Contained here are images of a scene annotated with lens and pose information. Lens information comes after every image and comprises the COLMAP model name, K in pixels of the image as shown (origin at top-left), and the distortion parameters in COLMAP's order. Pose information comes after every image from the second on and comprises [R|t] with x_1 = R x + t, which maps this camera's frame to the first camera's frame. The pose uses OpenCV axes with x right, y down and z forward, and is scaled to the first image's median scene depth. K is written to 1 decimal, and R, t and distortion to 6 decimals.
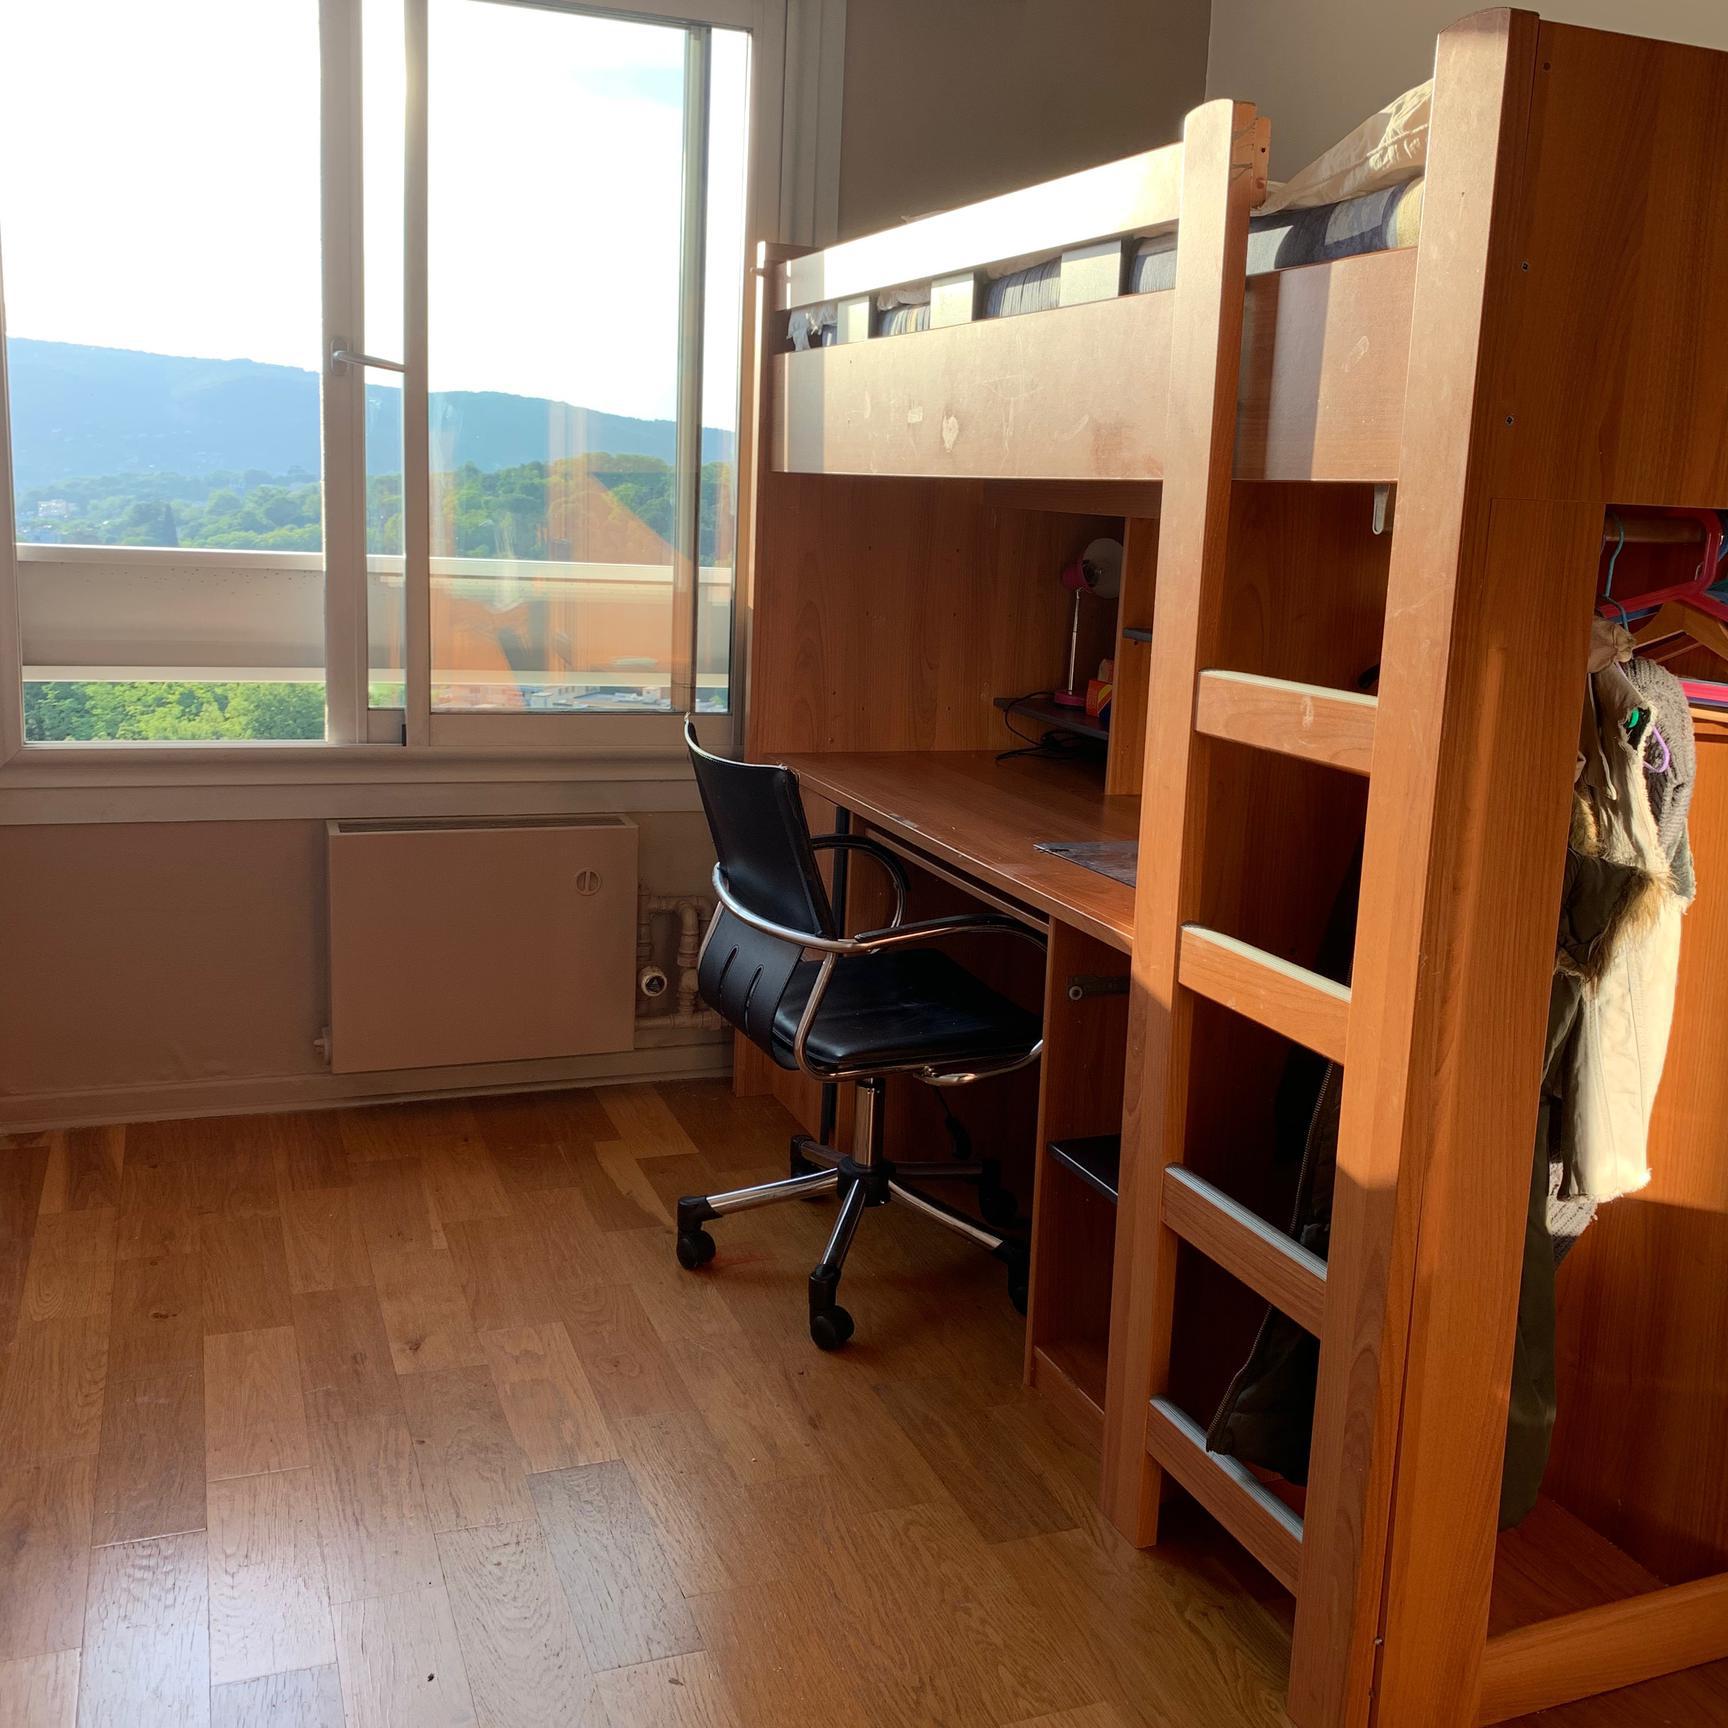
lens RADIAL K [[1771.0, 0, 880.9], [0, 1771.0, 851.1], [0, 0, 1]] dist [0.006454, 0.000000]
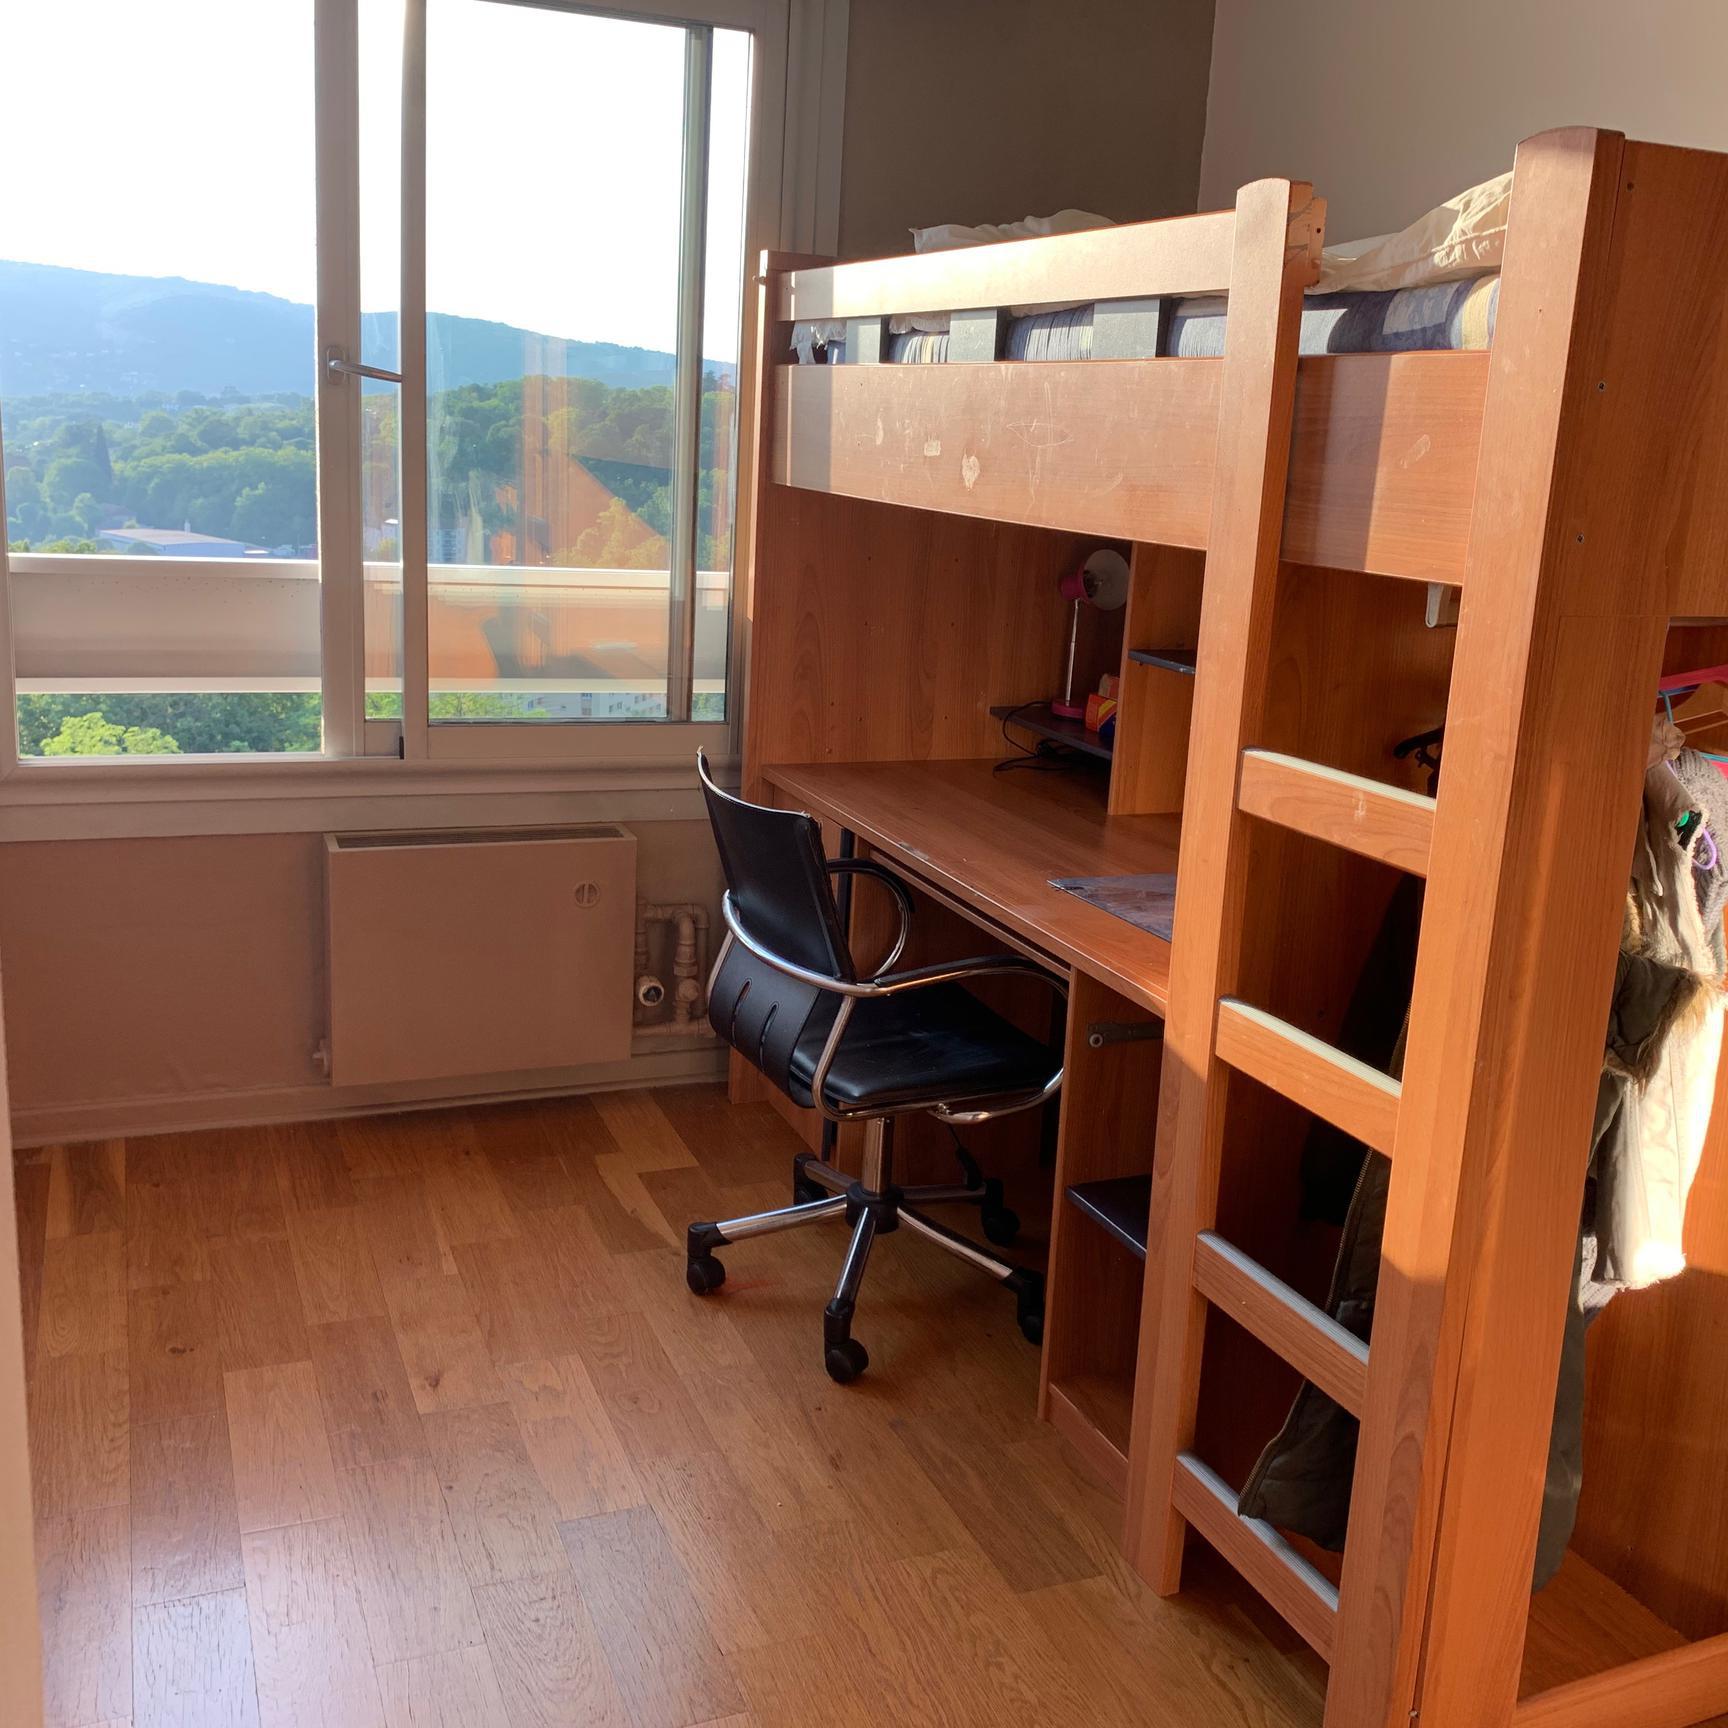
lens RADIAL K [[1771.0, 0, 859.6], [0, 1771.0, 856.7], [0, 0, 1]] dist [0.006454, 0.000000]
pose [[0.999786, 0.003605, 0.020354, -0.045277], [-0.004464, 0.999096, 0.042282, -0.066233], [-0.020184, -0.042364, 0.998898, 0.001471]]
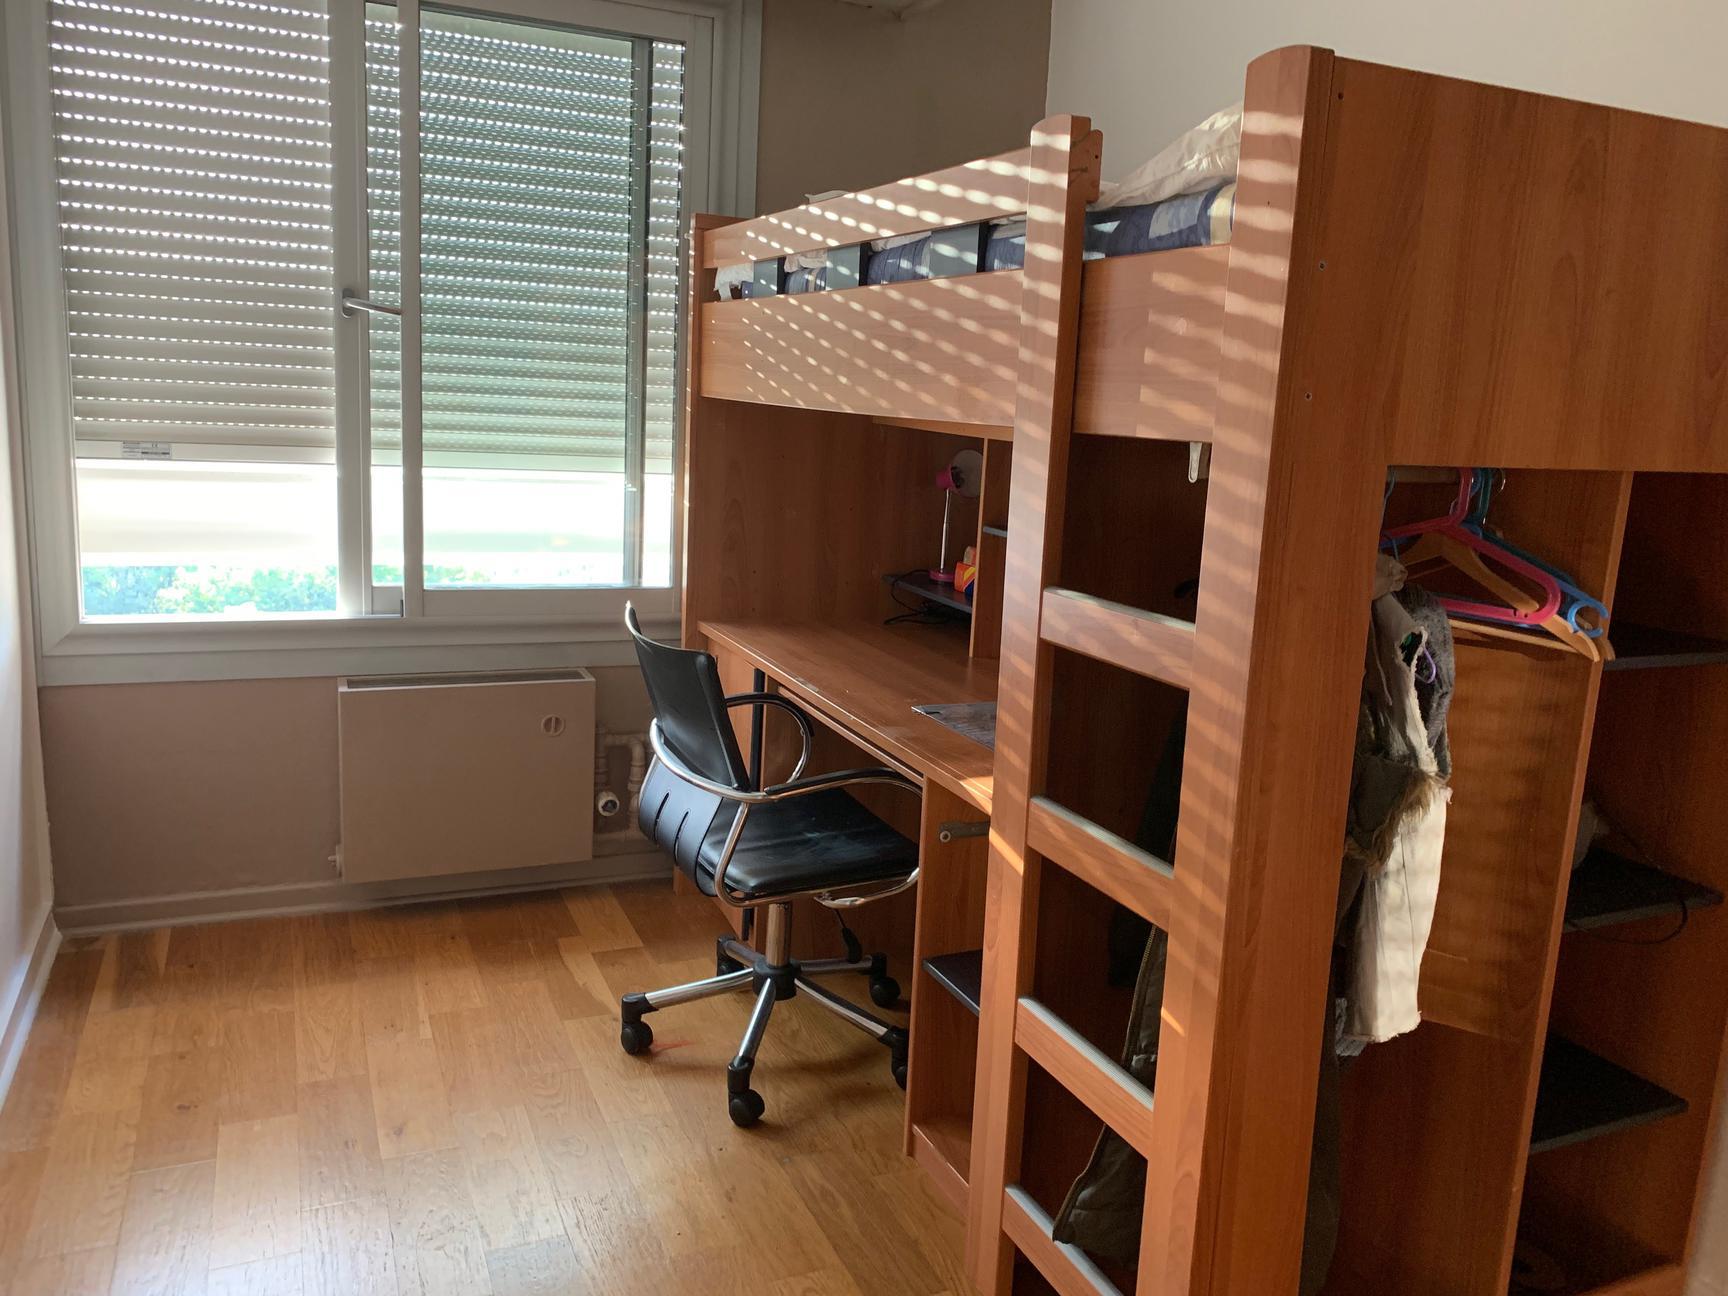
lens RADIAL K [[1326.4, 0, 865.0], [0, 1326.4, 646.3], [0, 0, 1]] dist [0.012677, -0.010765]
pose [[0.998989, -0.001995, 0.044909, 0.014388], [0.002185, 0.999989, -0.004193, -0.047605], [-0.044901, 0.004286, 0.998982, 0.087710]]
